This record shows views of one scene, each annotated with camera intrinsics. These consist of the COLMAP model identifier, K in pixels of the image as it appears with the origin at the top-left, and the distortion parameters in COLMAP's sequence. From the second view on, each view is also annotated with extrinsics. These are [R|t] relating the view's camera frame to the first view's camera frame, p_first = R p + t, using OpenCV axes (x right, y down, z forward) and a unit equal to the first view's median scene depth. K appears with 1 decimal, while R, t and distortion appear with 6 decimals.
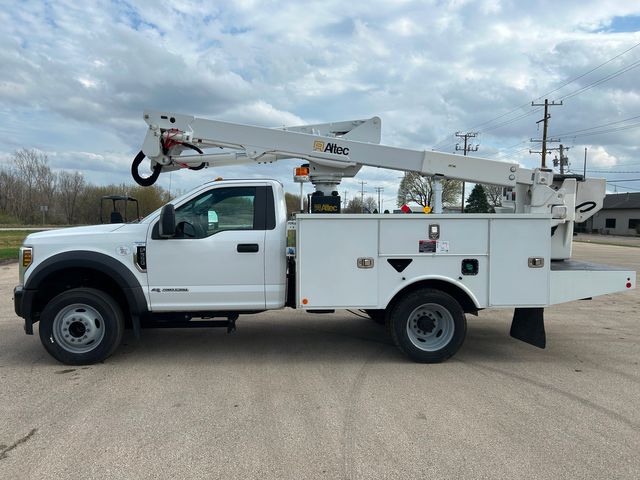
lens RADIAL K [[494.6, 0, 326.3], [0, 494.6, 239.0], [0, 0, 1]] dist [0.046727, -0.052190]
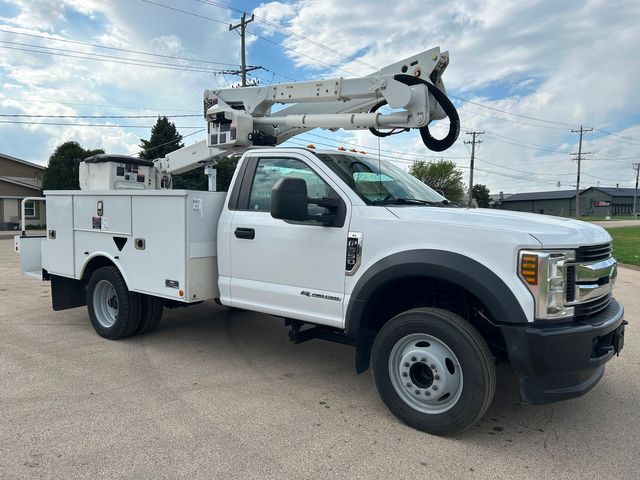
lens RADIAL K [[494.6, 0, 314.5], [0, 494.6, 243.0], [0, 0, 1]] dist [0.046727, -0.052190]
pose [[0.729332, 0.056986, -0.681782, 1.166193], [-0.041595, 0.998375, 0.038952, -0.001520], [0.682894, -0.000050, 0.730517, 0.531894]]
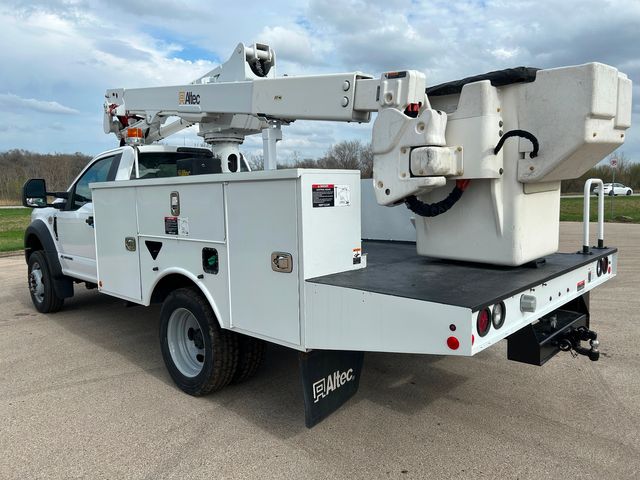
lens RADIAL K [[494.6, 0, 318.1], [0, 494.6, 244.1], [0, 0, 1]] dist [0.046727, -0.052190]
pose [[0.655211, 0.061044, -0.752975, 0.814642], [-0.013433, 0.997514, 0.069180, -0.008709], [0.755326, -0.035213, 0.654402, 0.669491]]
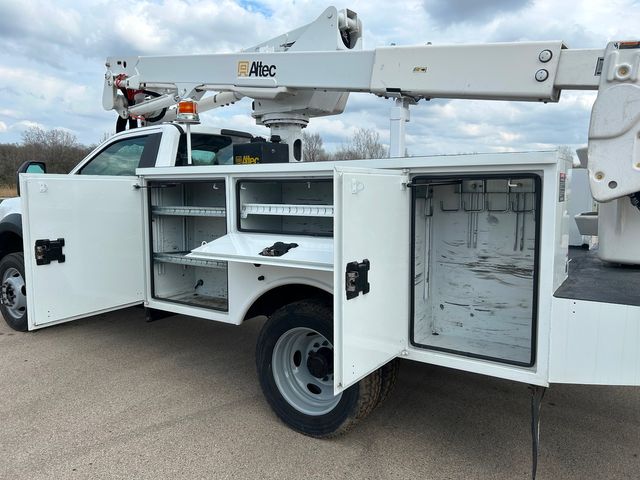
lens RADIAL K [[494.6, 0, 323.8], [0, 494.6, 235.7], [0, 0, 1]] dist [0.046727, -0.052190]
pose [[0.785619, 0.053909, -0.616357, 0.535066], [-0.022396, 0.998022, 0.058745, -0.003854], [0.618305, -0.032347, 0.785273, 0.566059]]
